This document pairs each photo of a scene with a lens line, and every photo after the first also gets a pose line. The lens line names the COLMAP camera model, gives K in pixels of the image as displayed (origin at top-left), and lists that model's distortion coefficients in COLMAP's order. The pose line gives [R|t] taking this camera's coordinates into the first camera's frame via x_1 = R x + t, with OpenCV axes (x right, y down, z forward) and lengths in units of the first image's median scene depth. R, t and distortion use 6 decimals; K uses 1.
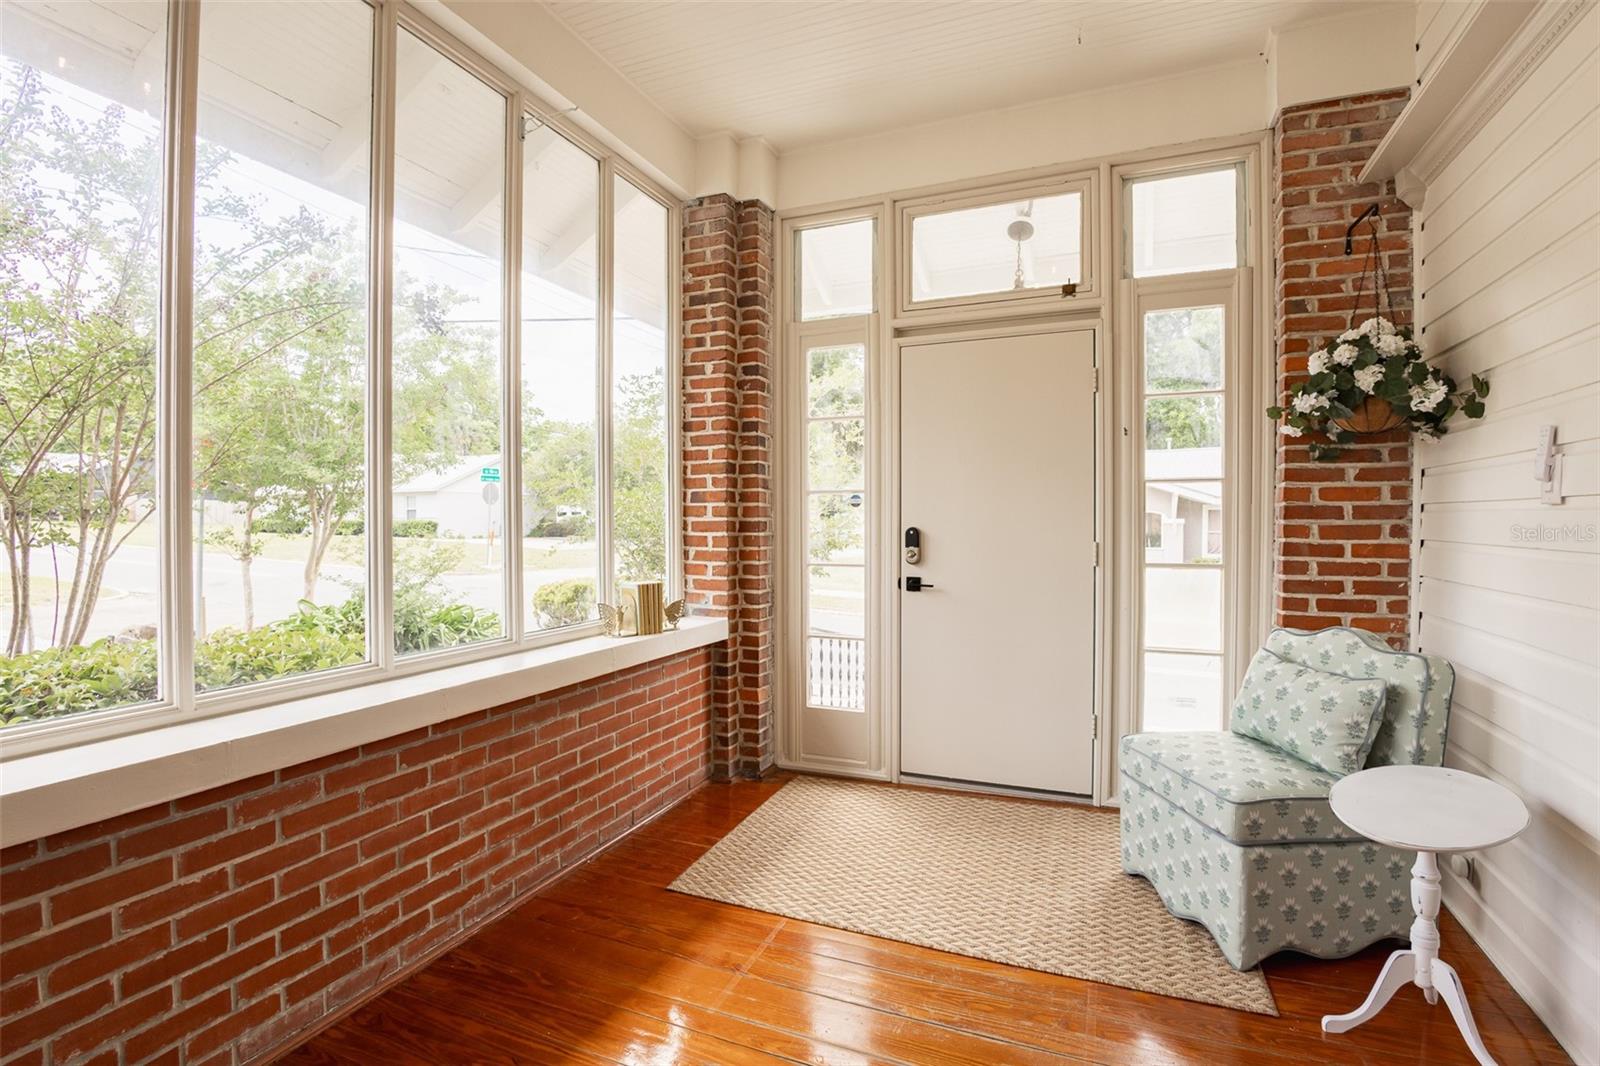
lens RADIAL K [[725.3, 0, 800.0], [0, 725.3, 533.0], [0, 0, 1]] dist [-0.037026, 0.001157]
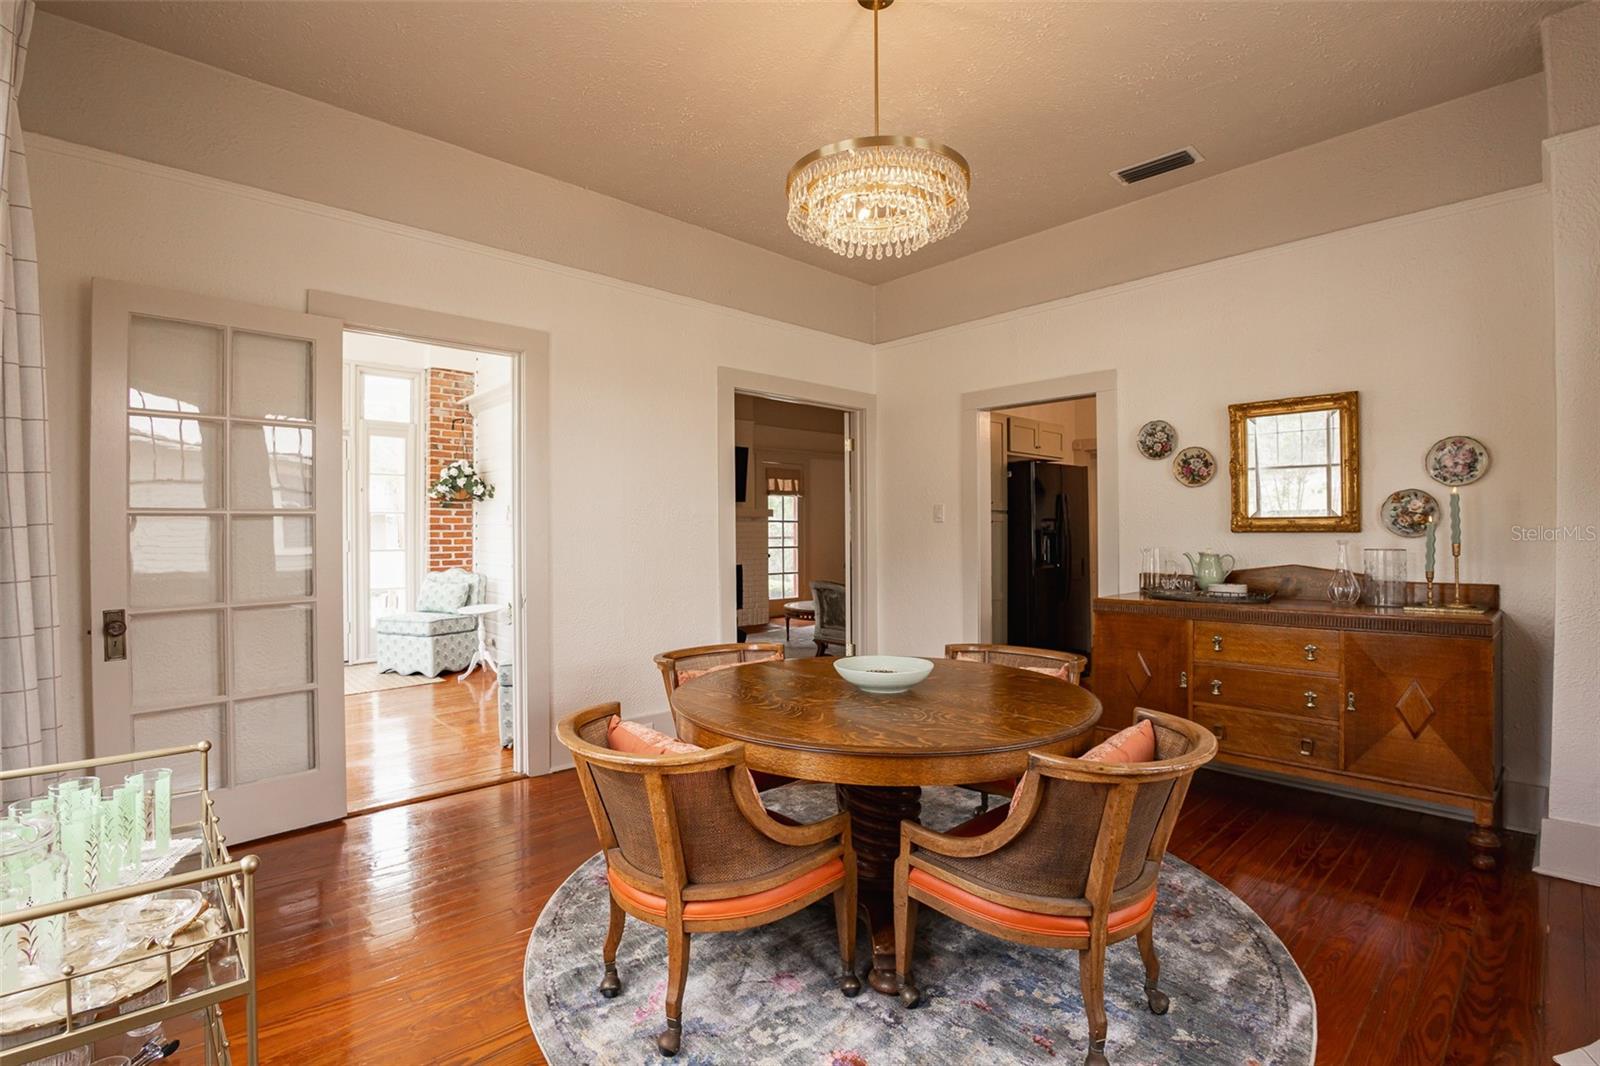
lens RADIAL K [[725.3, 0, 800.0], [0, 725.3, 533.0], [0, 0, 1]] dist [-0.037026, 0.001157]
pose [[0.402470, -0.006072, 0.915413, -1.183944], [0.009430, 0.999952, 0.002487, -0.002793], [-0.915384, 0.007631, 0.402508, -1.290535]]
